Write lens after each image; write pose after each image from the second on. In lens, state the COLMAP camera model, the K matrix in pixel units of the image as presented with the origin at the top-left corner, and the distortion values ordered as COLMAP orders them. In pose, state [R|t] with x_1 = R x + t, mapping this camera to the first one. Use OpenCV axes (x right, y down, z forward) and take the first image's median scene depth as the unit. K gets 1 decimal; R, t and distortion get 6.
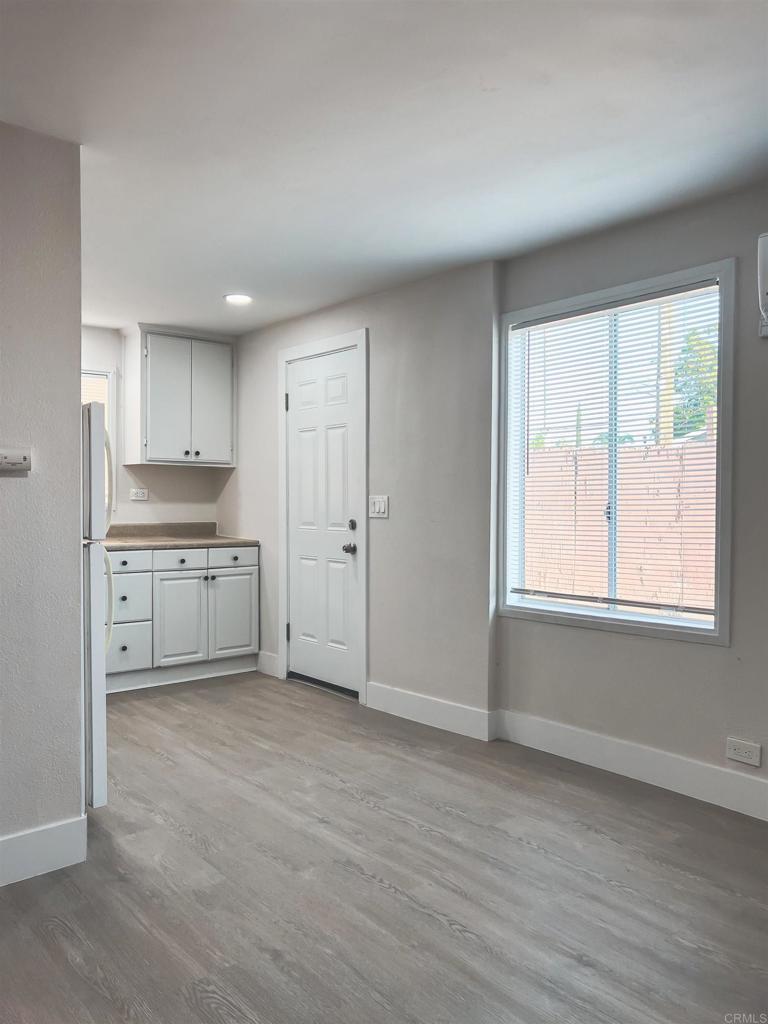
lens RADIAL K [[786.3, 0, 384.0], [0, 786.3, 512.0], [0, 0, 1]] dist [-0.006678, 0.013238]
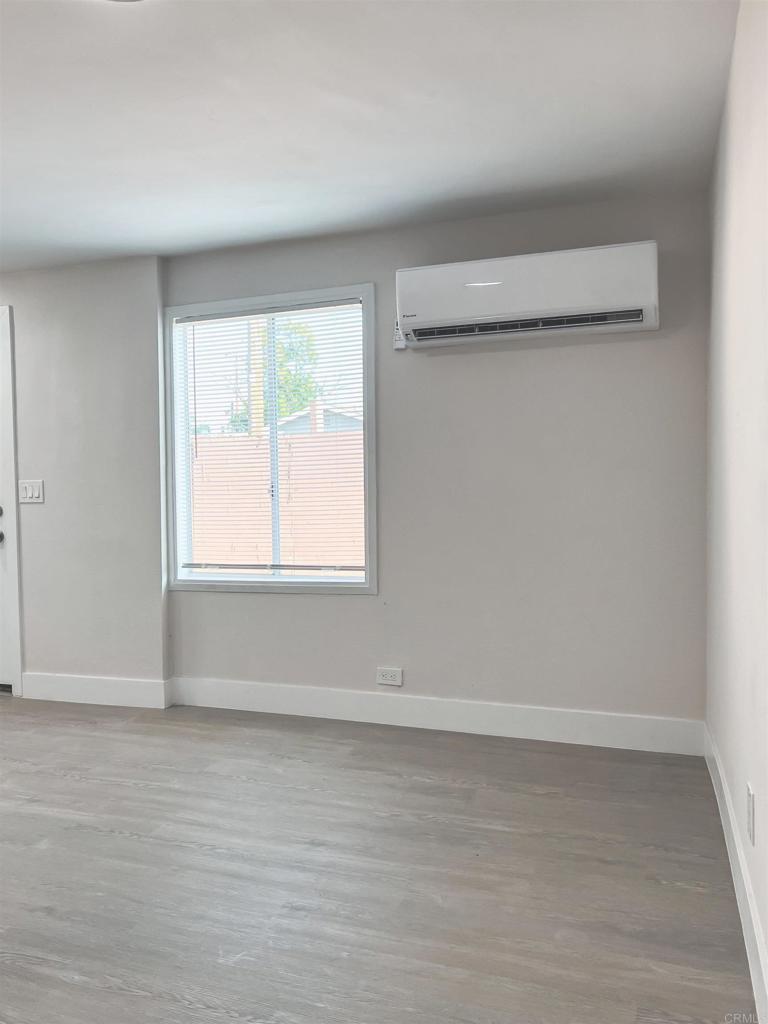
lens RADIAL K [[786.3, 0, 384.0], [0, 786.3, 512.0], [0, 0, 1]] dist [-0.006678, 0.013238]
pose [[0.863237, -0.030829, 0.503856, -0.156794], [0.024211, 0.999513, 0.019676, 0.013232], [-0.504217, -0.004786, 0.863564, -0.077453]]
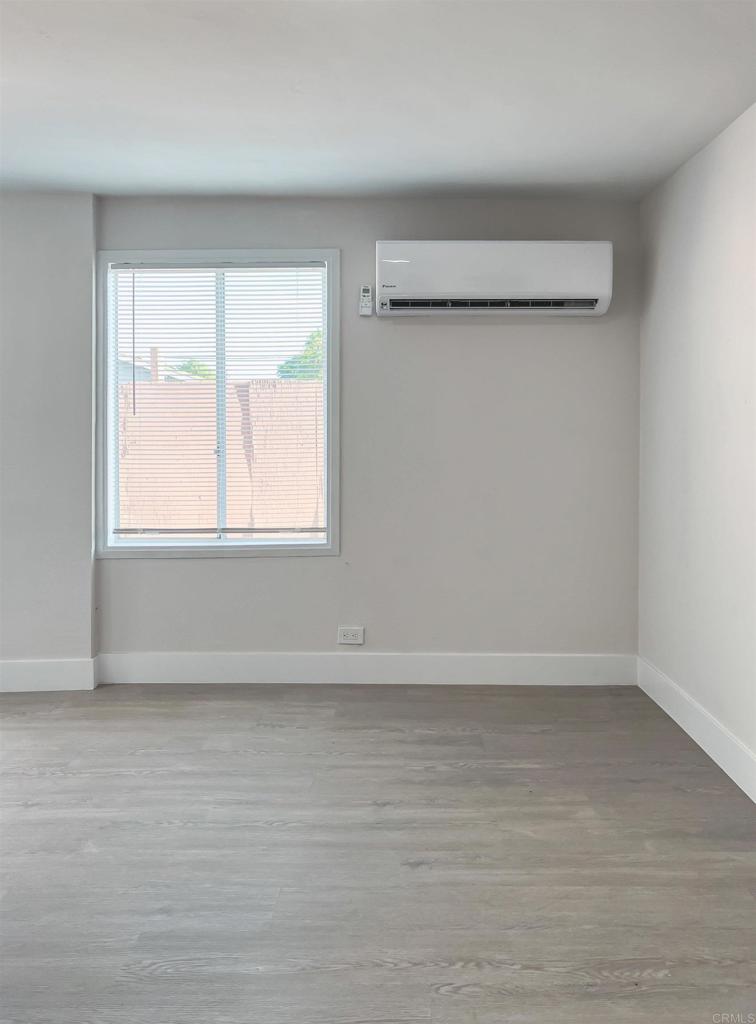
lens RADIAL K [[803.1, 0, 415.2], [0, 803.1, 440.8], [0, 0, 1]] dist [-0.005708, 0.006483]
pose [[0.635175, -0.010069, 0.772302, -0.421964], [0.012879, 0.999914, 0.002444, -0.013325], [-0.772261, 0.008394, 0.635250, 0.070527]]
